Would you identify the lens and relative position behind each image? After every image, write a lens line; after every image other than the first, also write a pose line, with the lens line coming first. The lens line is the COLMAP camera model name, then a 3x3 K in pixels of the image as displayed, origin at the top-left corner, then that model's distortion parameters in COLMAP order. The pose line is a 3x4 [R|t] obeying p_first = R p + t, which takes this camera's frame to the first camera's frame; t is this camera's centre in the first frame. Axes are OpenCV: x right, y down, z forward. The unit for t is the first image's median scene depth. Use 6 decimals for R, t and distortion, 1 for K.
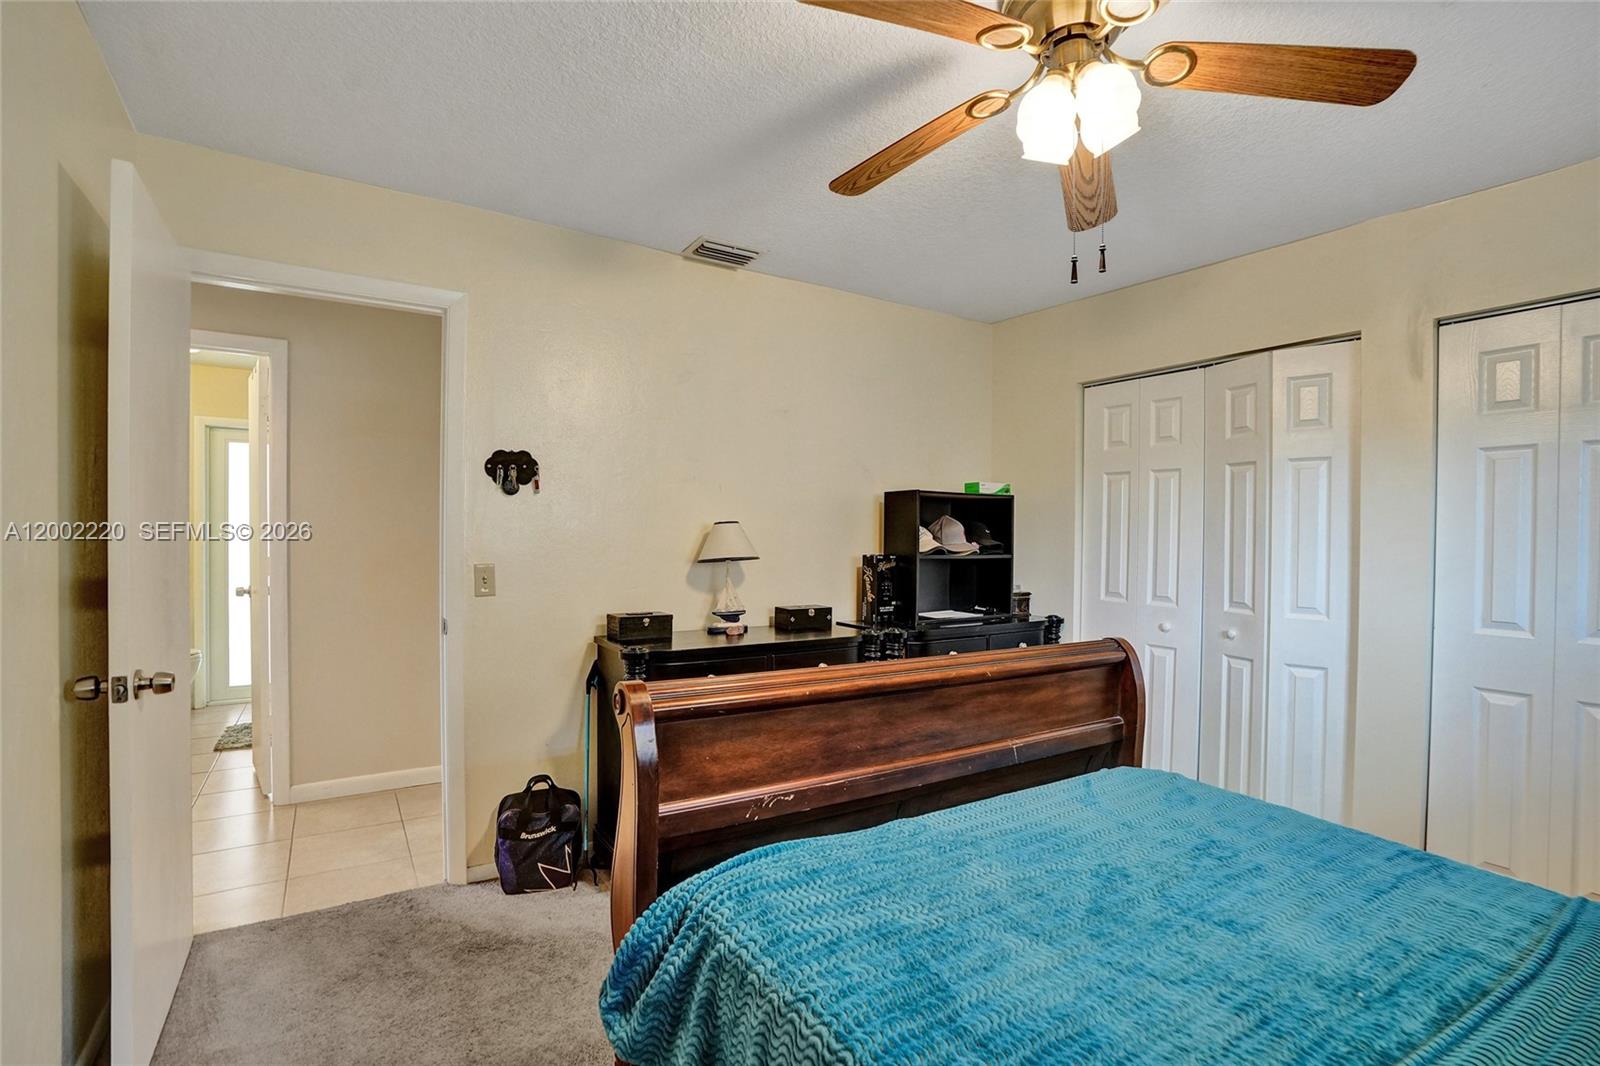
lens RADIAL K [[726.7, 0, 801.4], [0, 726.7, 527.0], [0, 0, 1]] dist [0.000223, -0.000670]
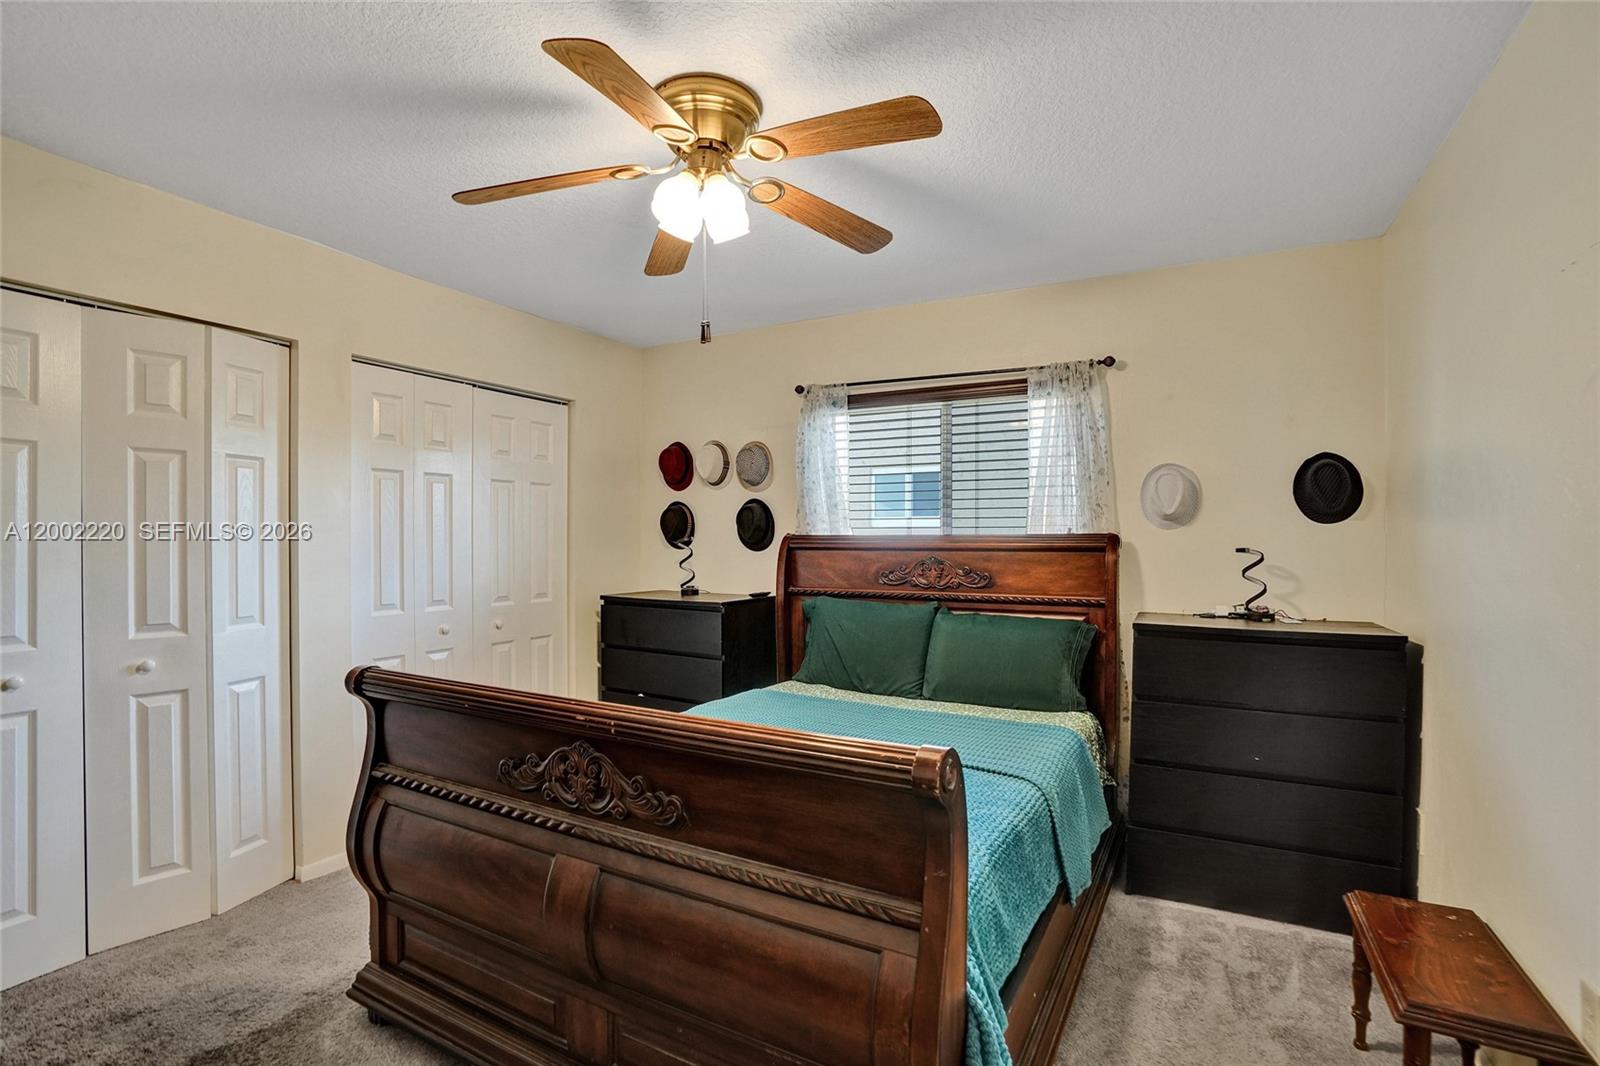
lens RADIAL K [[726.7, 0, 801.4], [0, 726.7, 527.0], [0, 0, 1]] dist [0.000223, -0.000670]
pose [[-0.477909, -0.000017, 0.878409, -0.459547], [-0.021048, 0.999713, -0.011432, -0.008253], [-0.878157, -0.023952, -0.477772, 0.814945]]
